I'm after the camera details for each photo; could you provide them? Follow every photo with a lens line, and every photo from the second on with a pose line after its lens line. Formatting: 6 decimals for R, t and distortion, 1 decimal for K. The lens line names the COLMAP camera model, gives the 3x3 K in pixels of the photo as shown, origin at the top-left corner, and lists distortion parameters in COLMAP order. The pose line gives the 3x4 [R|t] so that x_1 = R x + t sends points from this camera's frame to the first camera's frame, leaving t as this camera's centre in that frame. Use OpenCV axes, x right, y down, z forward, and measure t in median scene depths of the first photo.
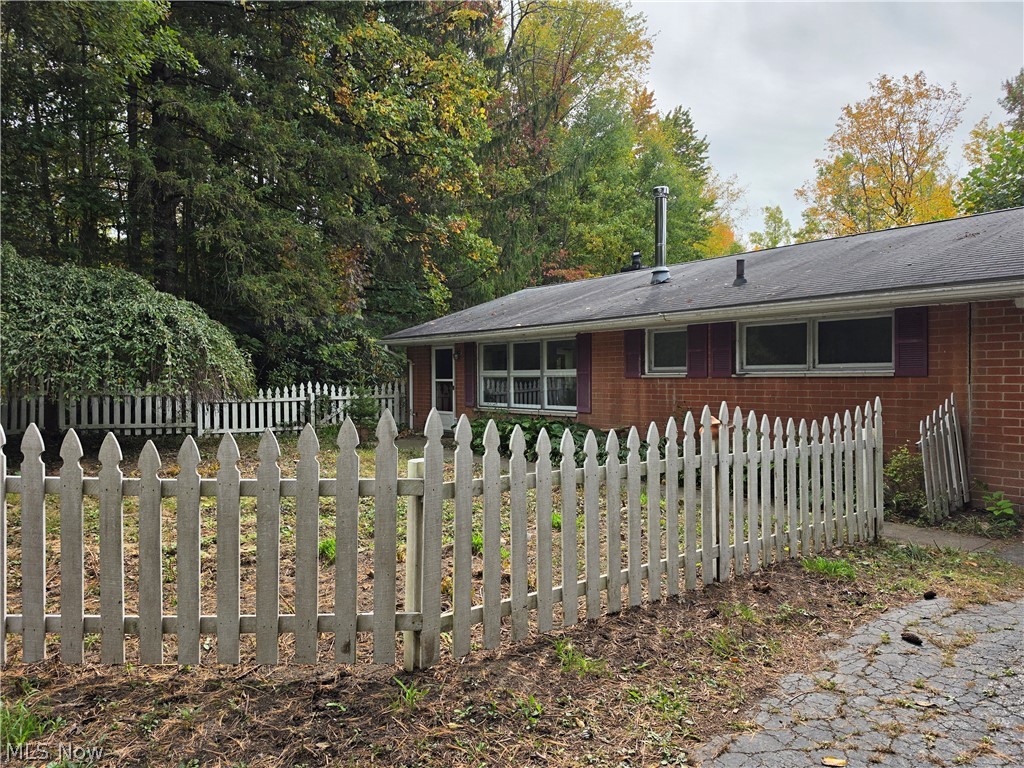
lens RADIAL K [[700.1, 0, 512.0], [0, 700.1, 384.0], [0, 0, 1]] dist [0.109457, -0.102594]
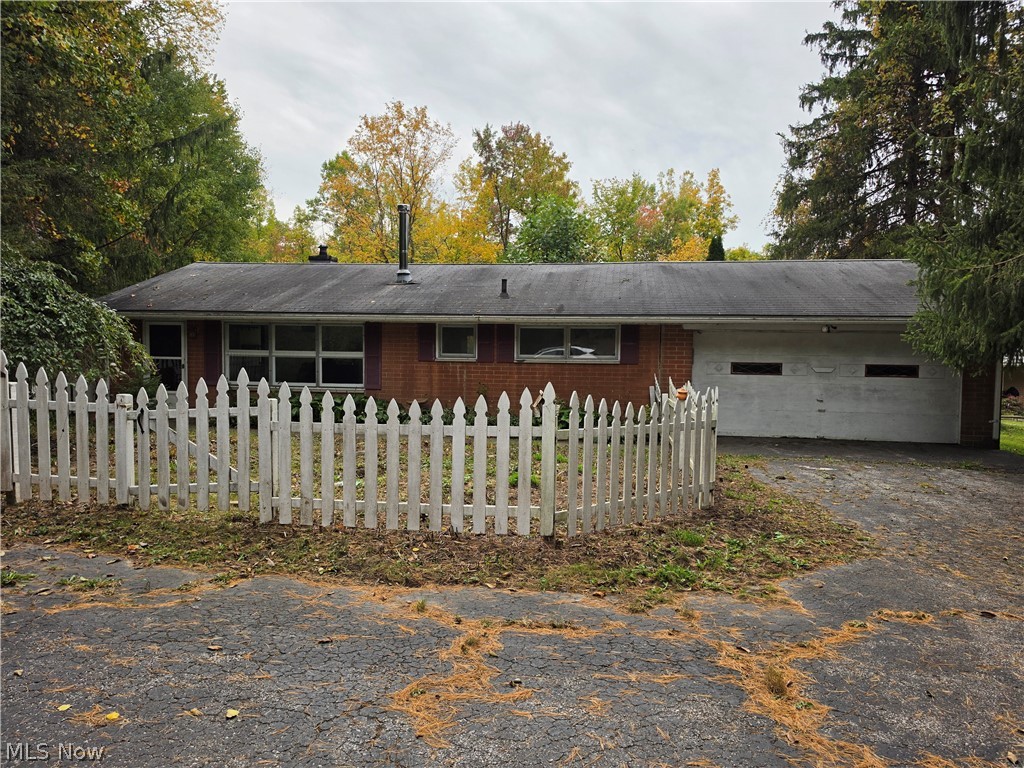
lens RADIAL K [[700.1, 0, 512.0], [0, 700.1, 384.0], [0, 0, 1]] dist [0.109457, -0.102594]
pose [[0.729117, -0.019594, 0.684109, -0.571035], [-0.010011, 0.999178, 0.039288, -0.018237], [-0.684316, -0.035494, 0.728321, -0.039402]]
